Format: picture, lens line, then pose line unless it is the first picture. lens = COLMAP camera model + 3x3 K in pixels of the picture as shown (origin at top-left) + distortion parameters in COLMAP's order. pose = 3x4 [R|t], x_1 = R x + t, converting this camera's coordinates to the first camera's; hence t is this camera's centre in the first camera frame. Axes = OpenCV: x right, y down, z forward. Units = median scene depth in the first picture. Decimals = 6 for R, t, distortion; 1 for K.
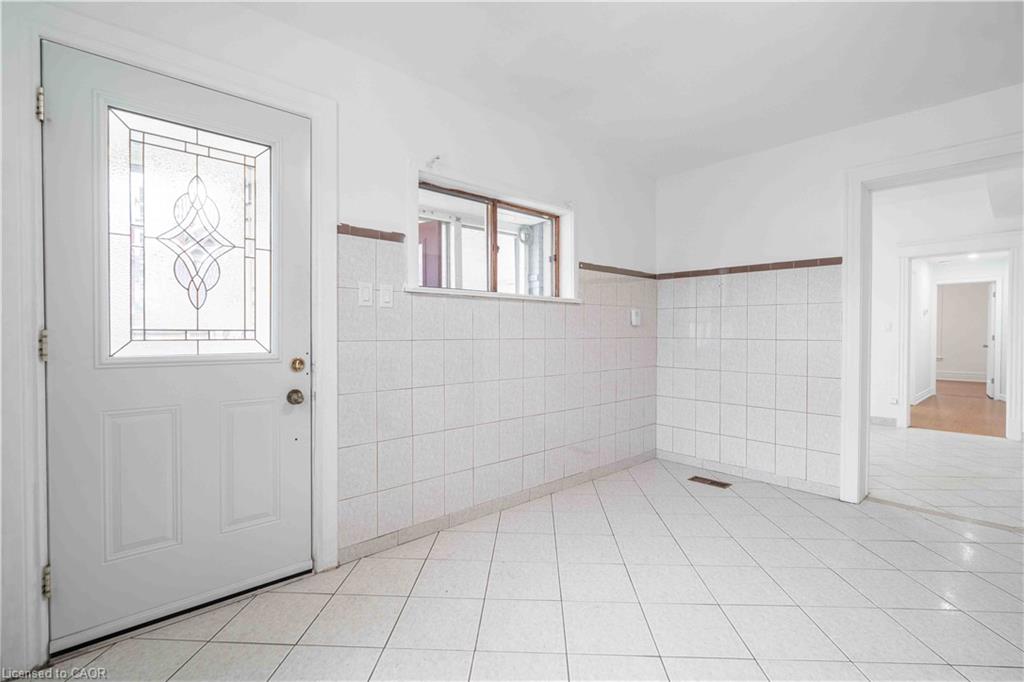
lens RADIAL K [[467.0, 0, 520.3], [0, 467.0, 339.2], [0, 0, 1]] dist [0.018916, -0.000008]
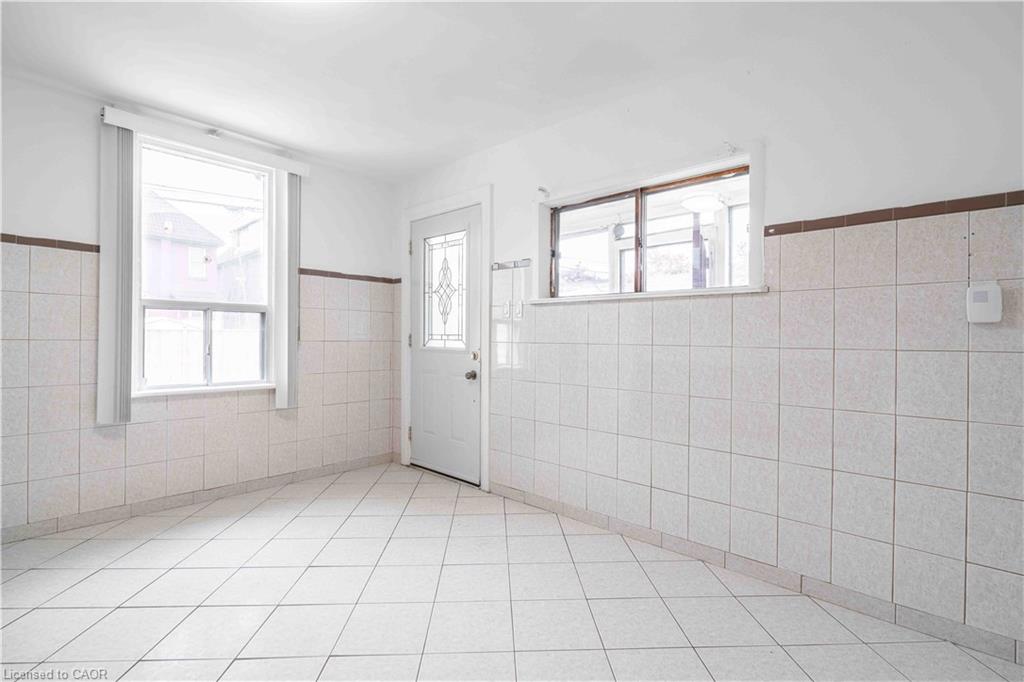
lens RADIAL K [[467.0, 0, 523.3], [0, 467.0, 335.7], [0, 0, 1]] dist [0.018916, -0.000008]
pose [[0.109833, -0.000924, -0.993950, 0.810426], [-0.020478, 0.999785, -0.003192, -0.009874], [0.993739, 0.020705, 0.109790, 0.685816]]
